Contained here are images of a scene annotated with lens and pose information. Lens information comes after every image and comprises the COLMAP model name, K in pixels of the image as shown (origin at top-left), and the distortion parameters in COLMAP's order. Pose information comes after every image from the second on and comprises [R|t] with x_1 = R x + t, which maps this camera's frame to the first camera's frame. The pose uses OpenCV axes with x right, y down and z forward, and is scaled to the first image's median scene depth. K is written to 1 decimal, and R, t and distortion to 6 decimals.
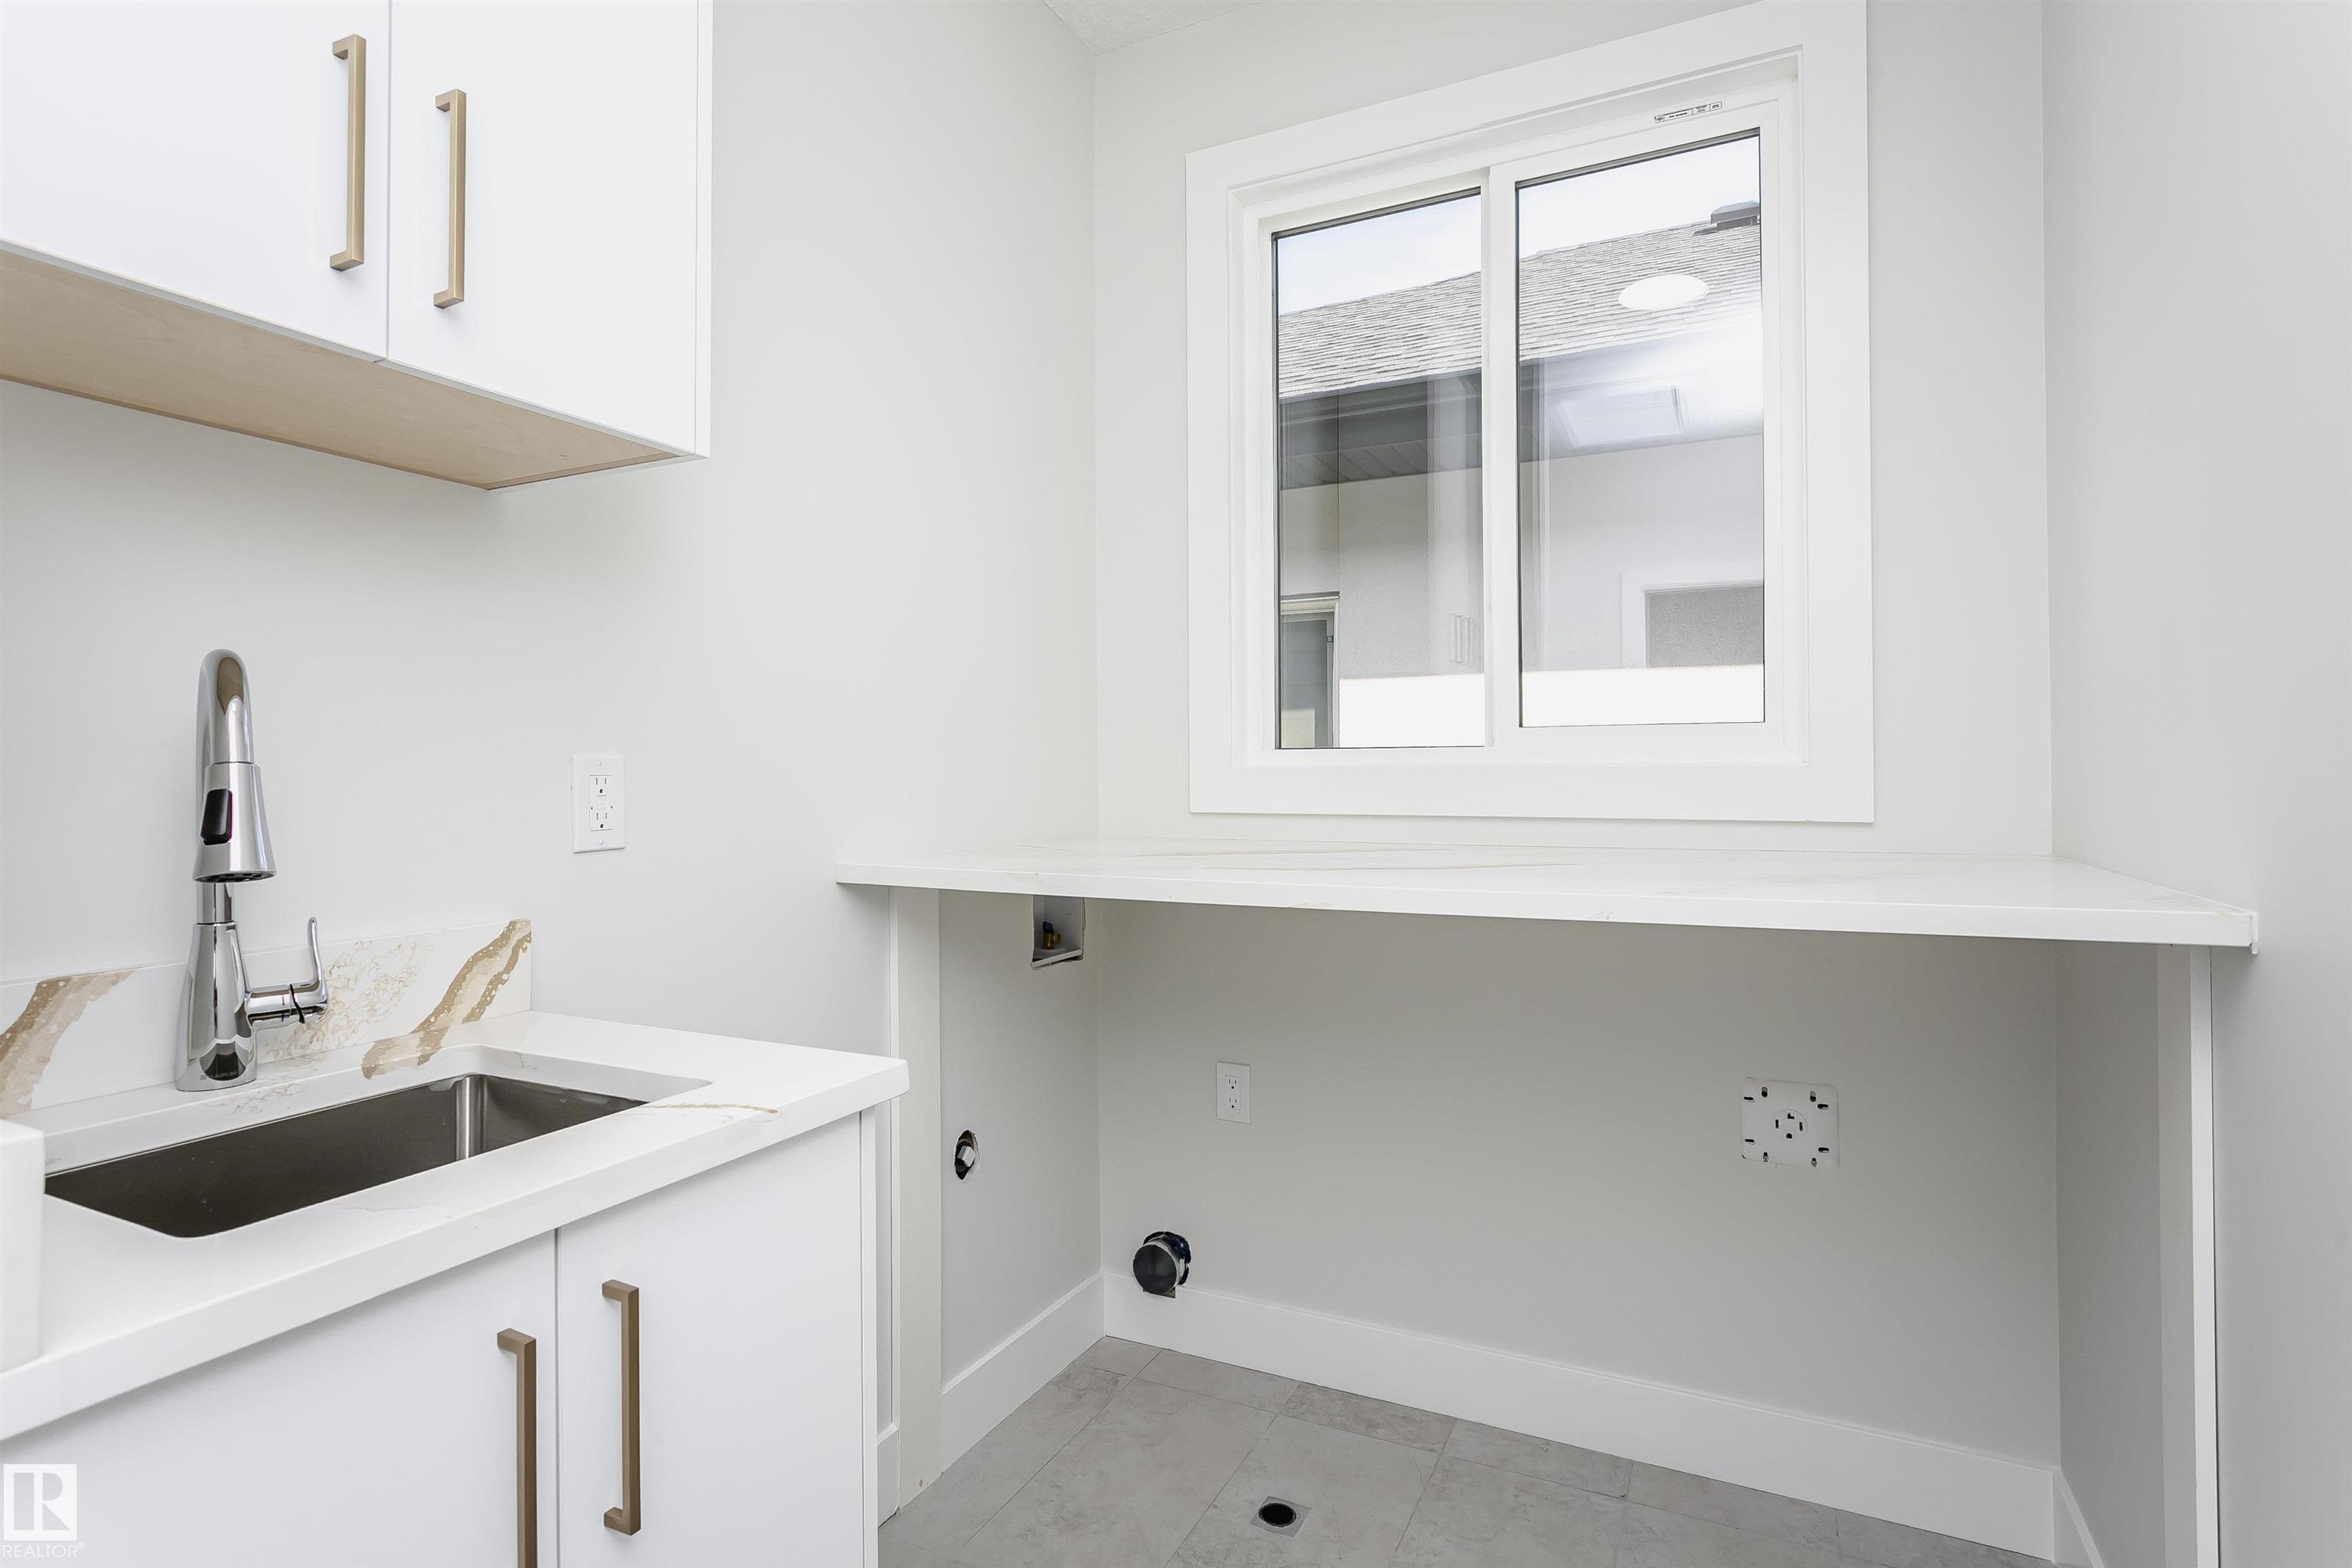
lens RADIAL K [[1235.1, 0, 1160.3], [0, 1235.1, 768.7], [0, 0, 1]] dist [-0.001016, -0.000723]
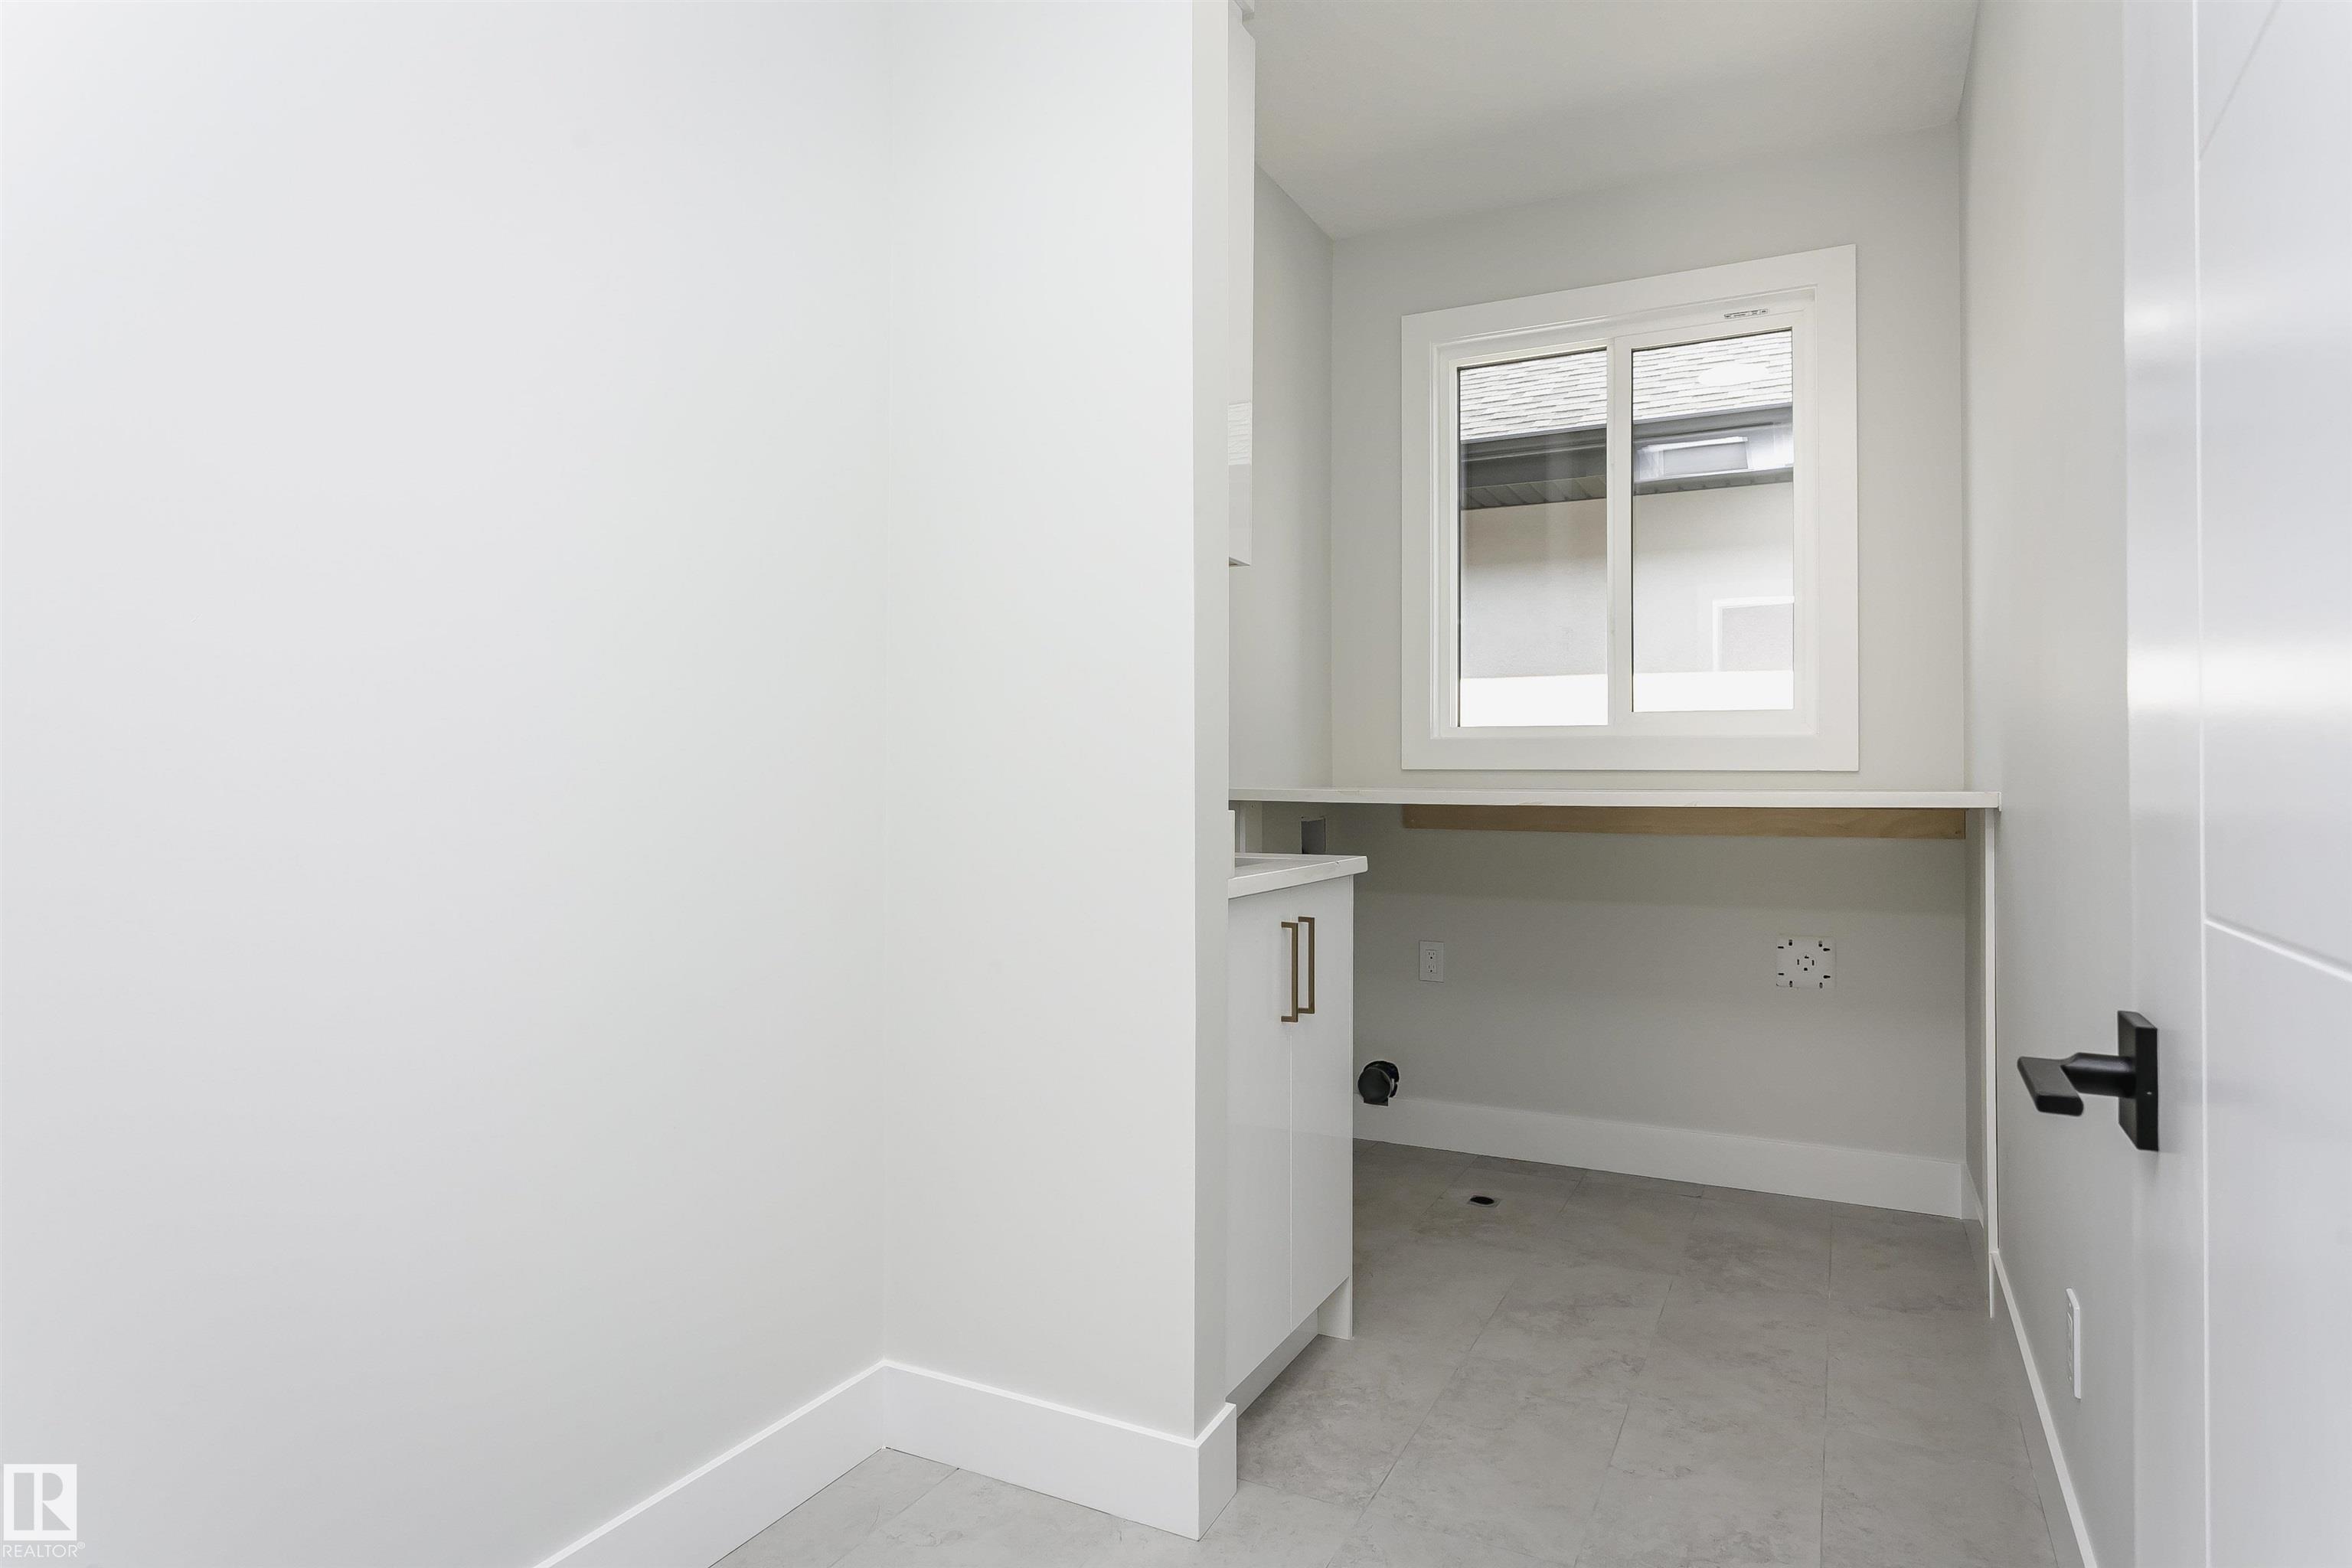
lens RADIAL K [[1331.1, 0, 1180.1], [0, 1331.1, 775.1], [0, 0, 1]] dist [-0.004589, -0.000601]
pose [[0.999939, 0.006327, -0.009107, -0.265517], [-0.006333, 0.999980, -0.000678, 0.052765], [0.009102, 0.000735, 0.999958, -0.678587]]
